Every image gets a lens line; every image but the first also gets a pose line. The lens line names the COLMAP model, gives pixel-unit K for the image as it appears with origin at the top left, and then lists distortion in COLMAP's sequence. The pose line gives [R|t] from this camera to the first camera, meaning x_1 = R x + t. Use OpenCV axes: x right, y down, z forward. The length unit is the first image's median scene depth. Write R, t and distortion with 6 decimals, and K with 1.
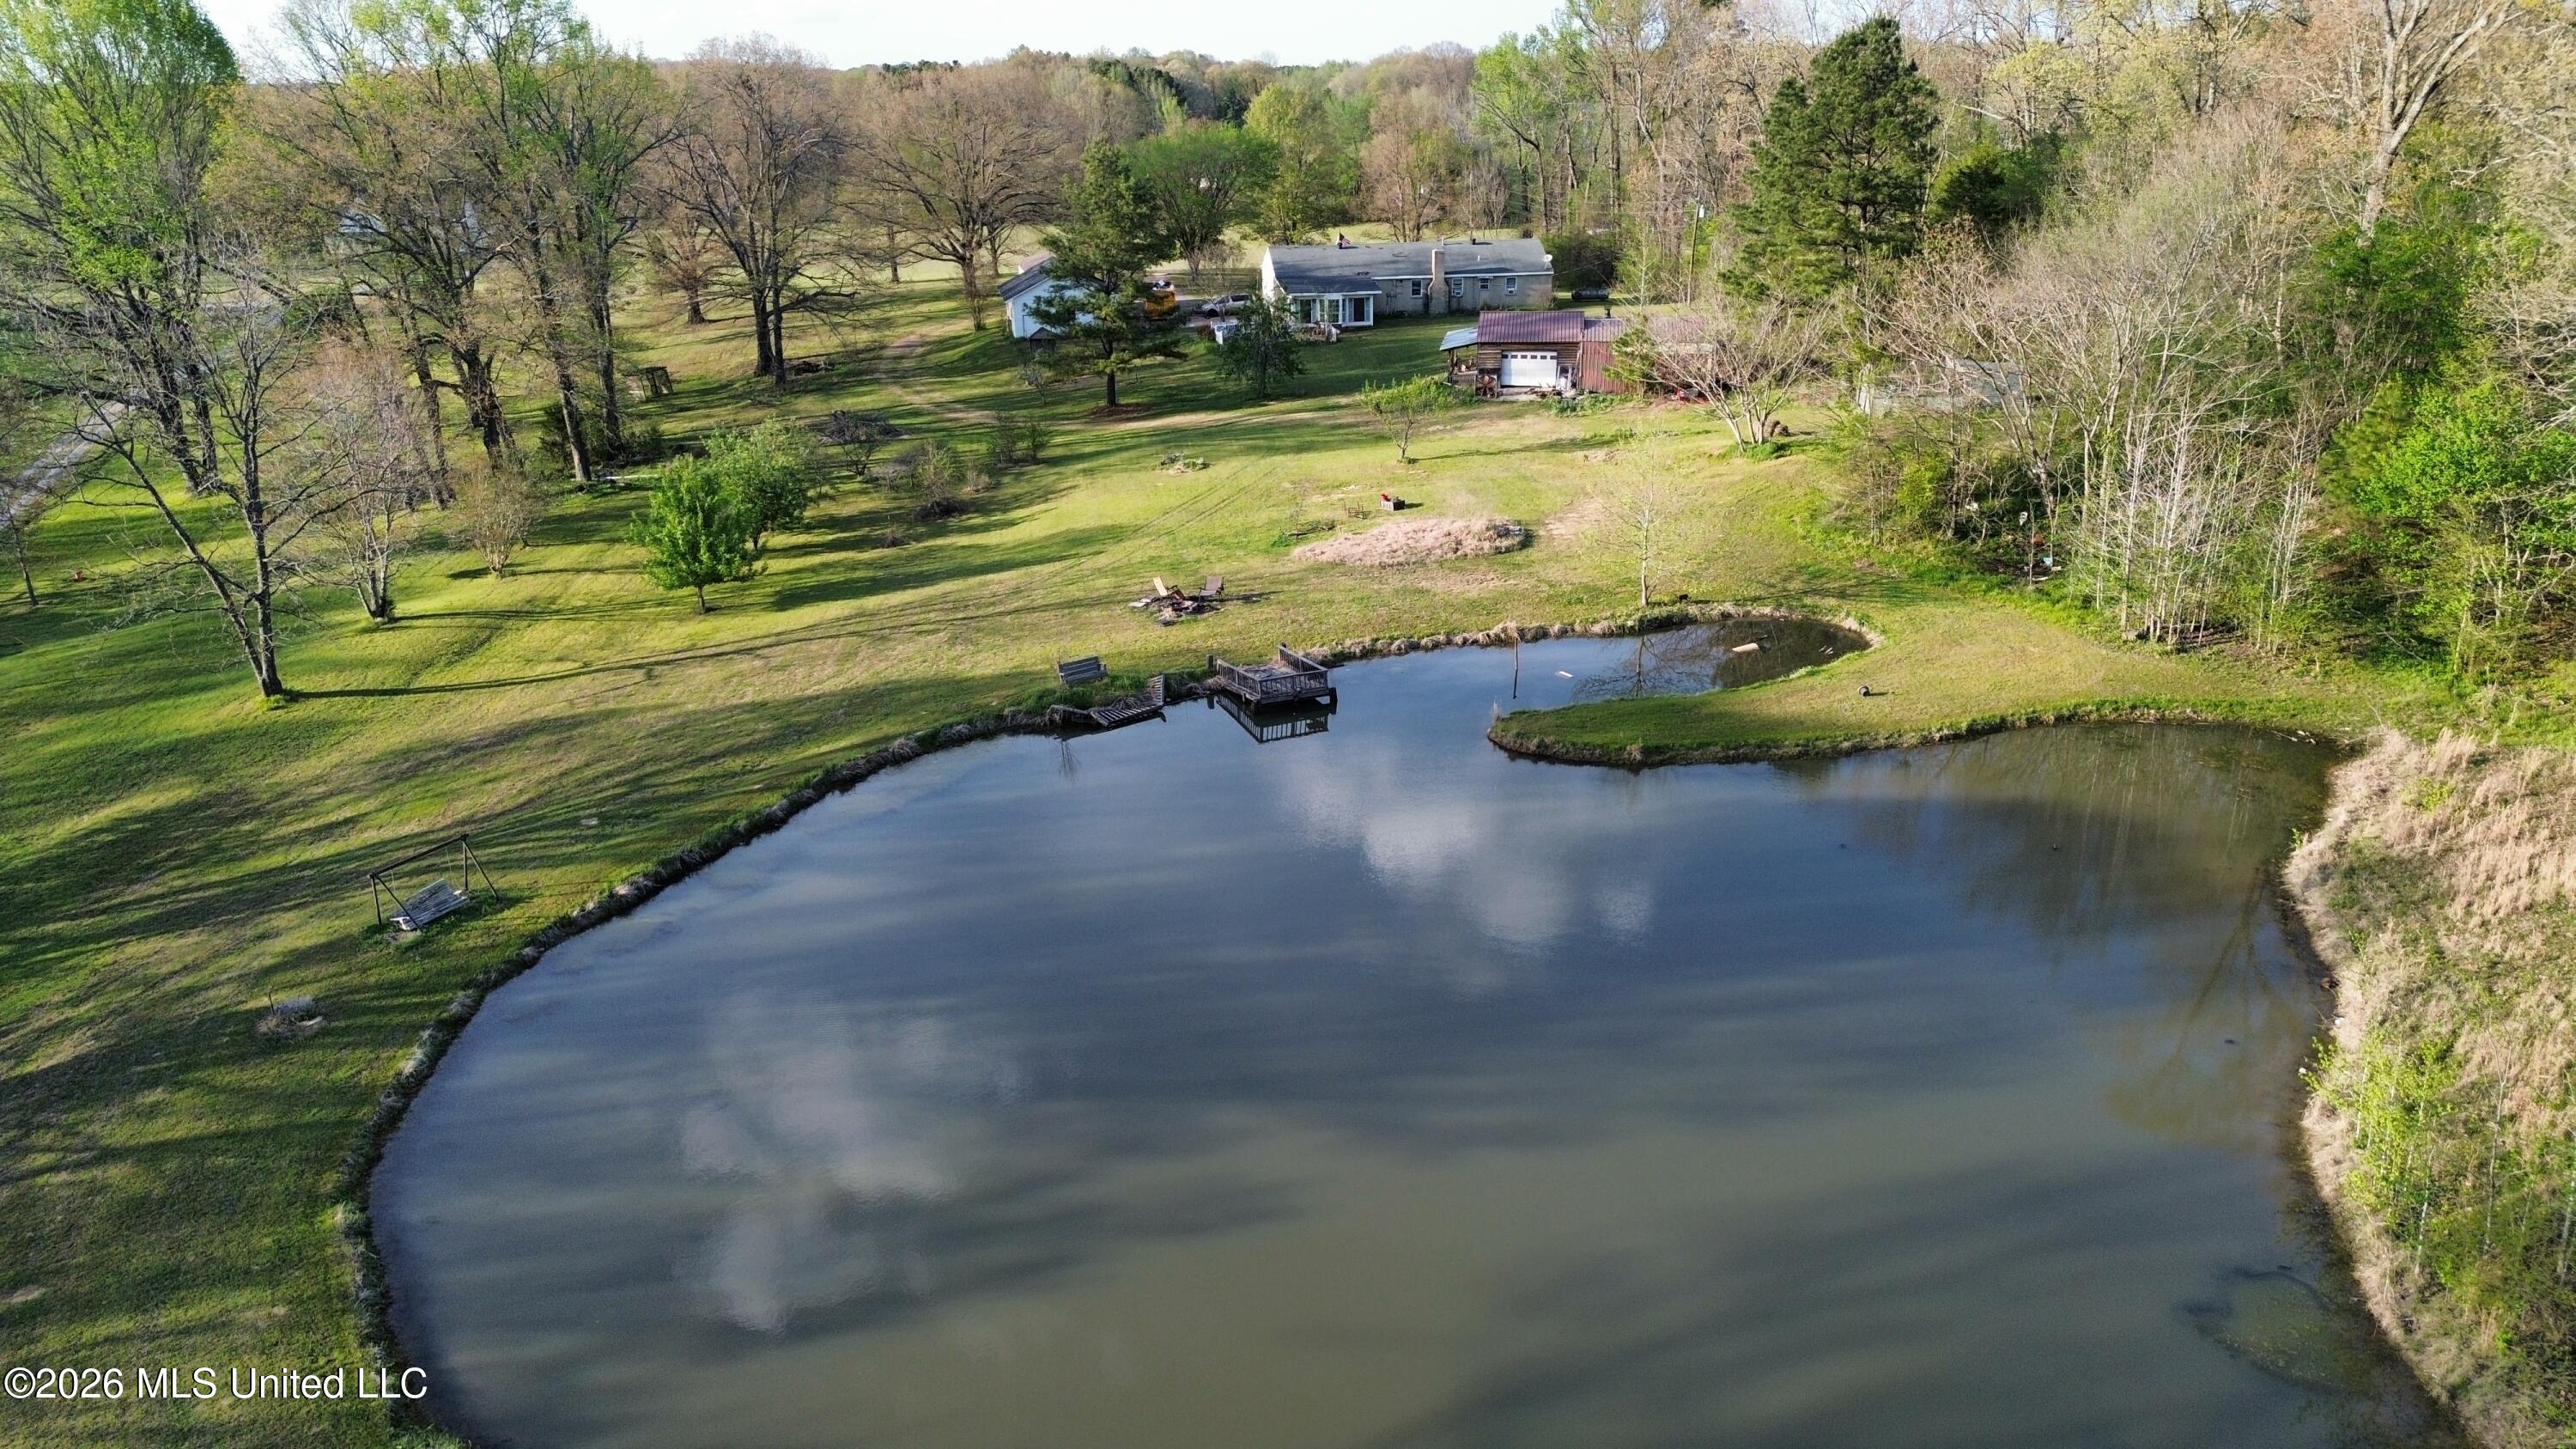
lens RADIAL K [[1934.9, 0, 1288.0], [0, 1934.9, 724.5], [0, 0, 1]] dist [0.148197, -0.234045]
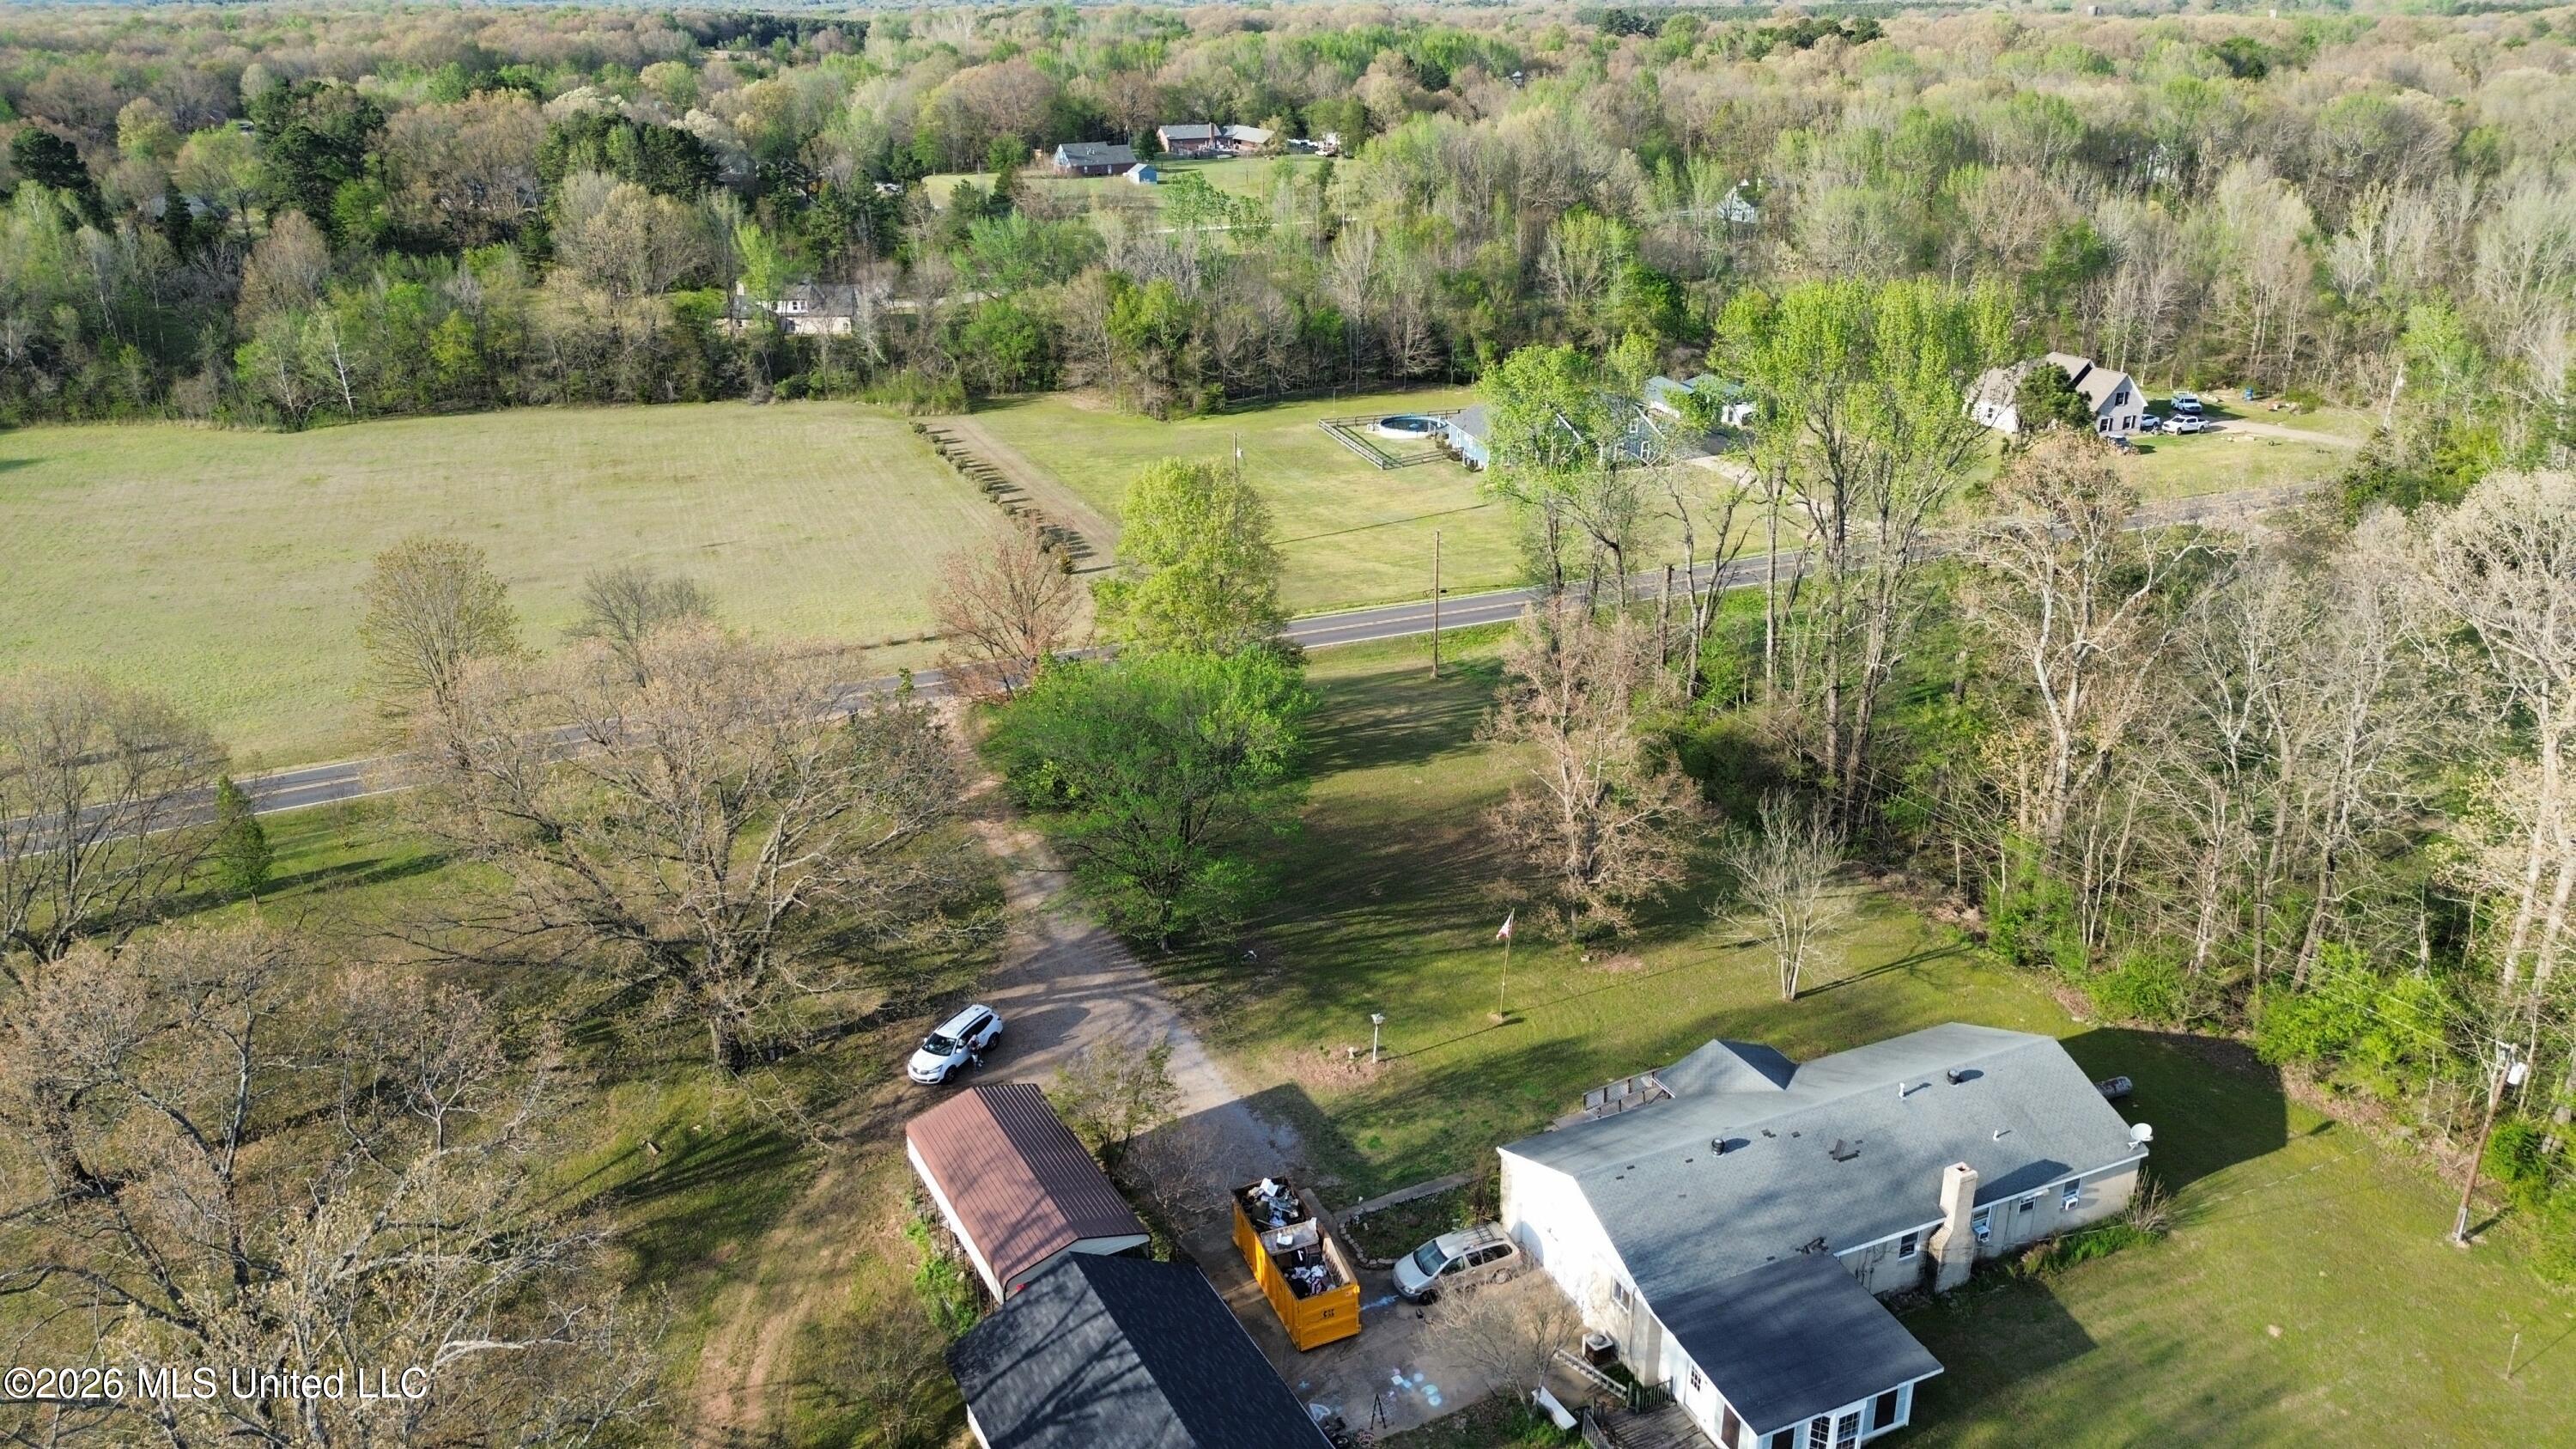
lens RADIAL K [[1934.9, 0, 1288.0], [0, 1934.9, 724.5], [0, 0, 1]] dist [0.148197, -0.234045]
pose [[0.954886, -0.096304, 0.280922, -0.184530], [0.080574, 0.994491, 0.067043, -0.383006], [-0.285831, -0.041384, 0.957386, 0.614578]]
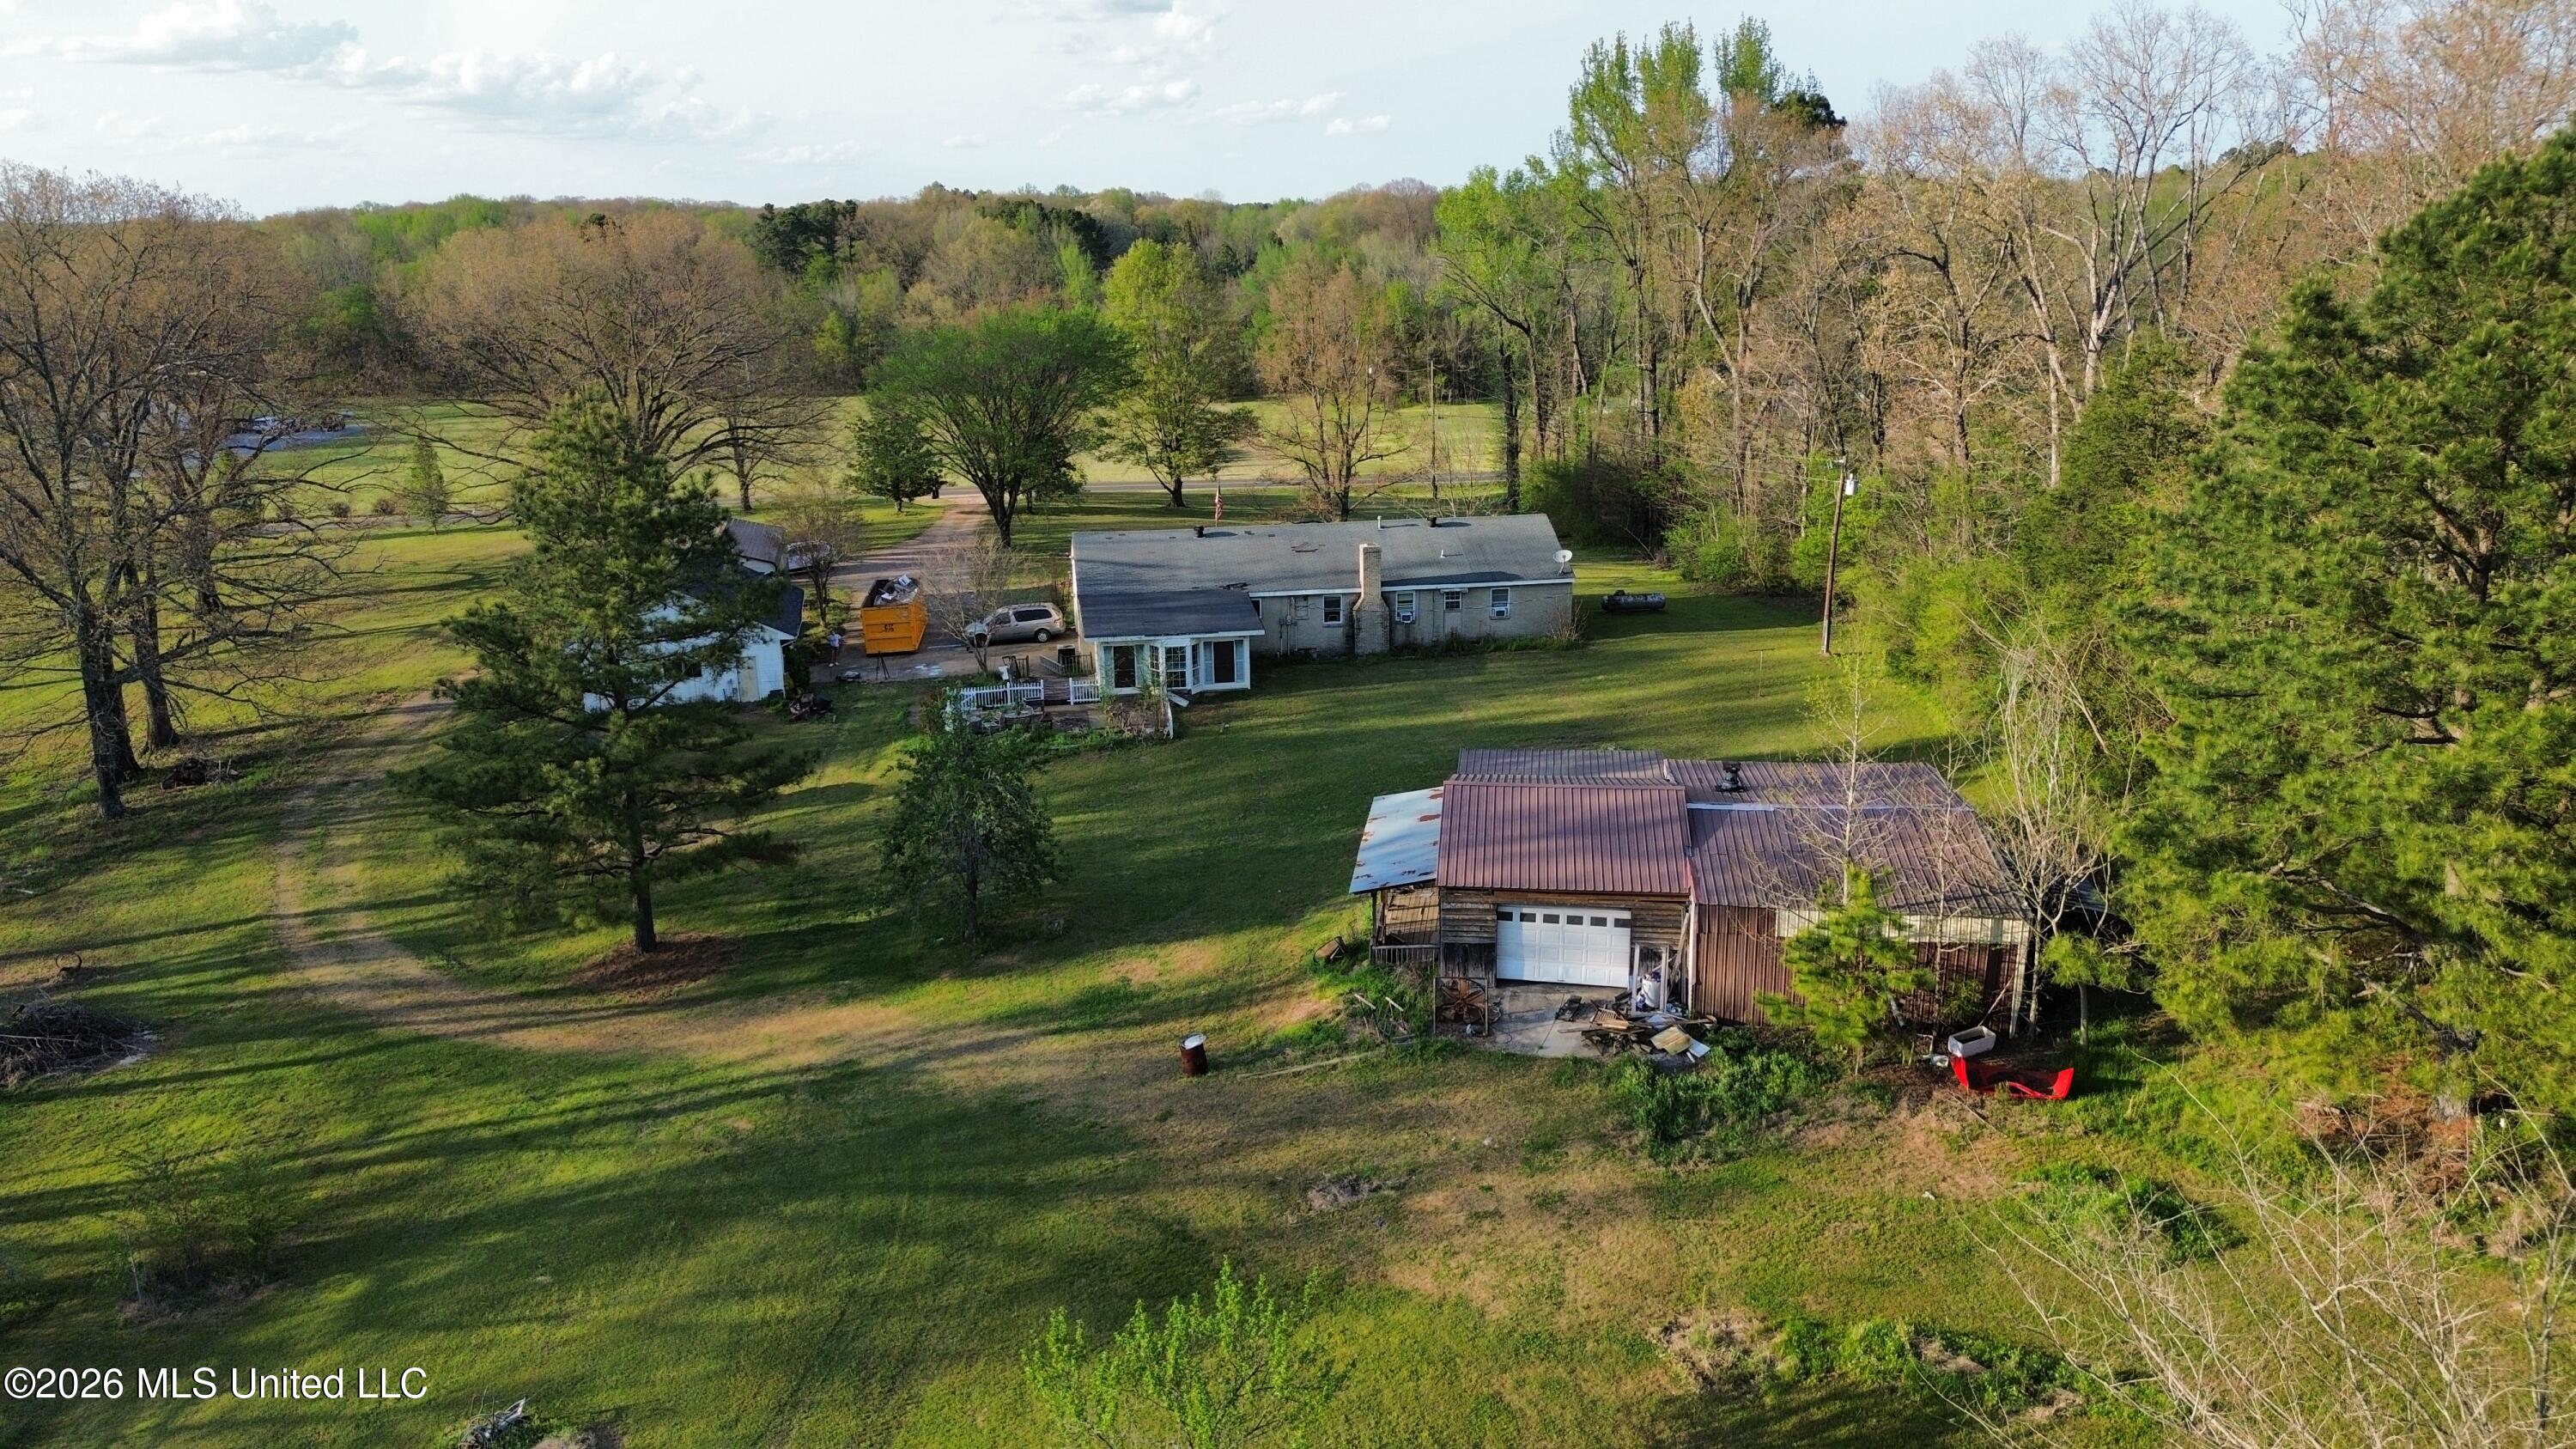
lens RADIAL K [[1934.9, 0, 1288.0], [0, 1934.9, 724.5], [0, 0, 1]] dist [0.148197, -0.234045]
pose [[0.999898, -0.006621, 0.012665, 0.045802], [0.007392, 0.998055, -0.061893, -0.156251], [-0.012230, 0.061981, 0.998002, 0.445717]]
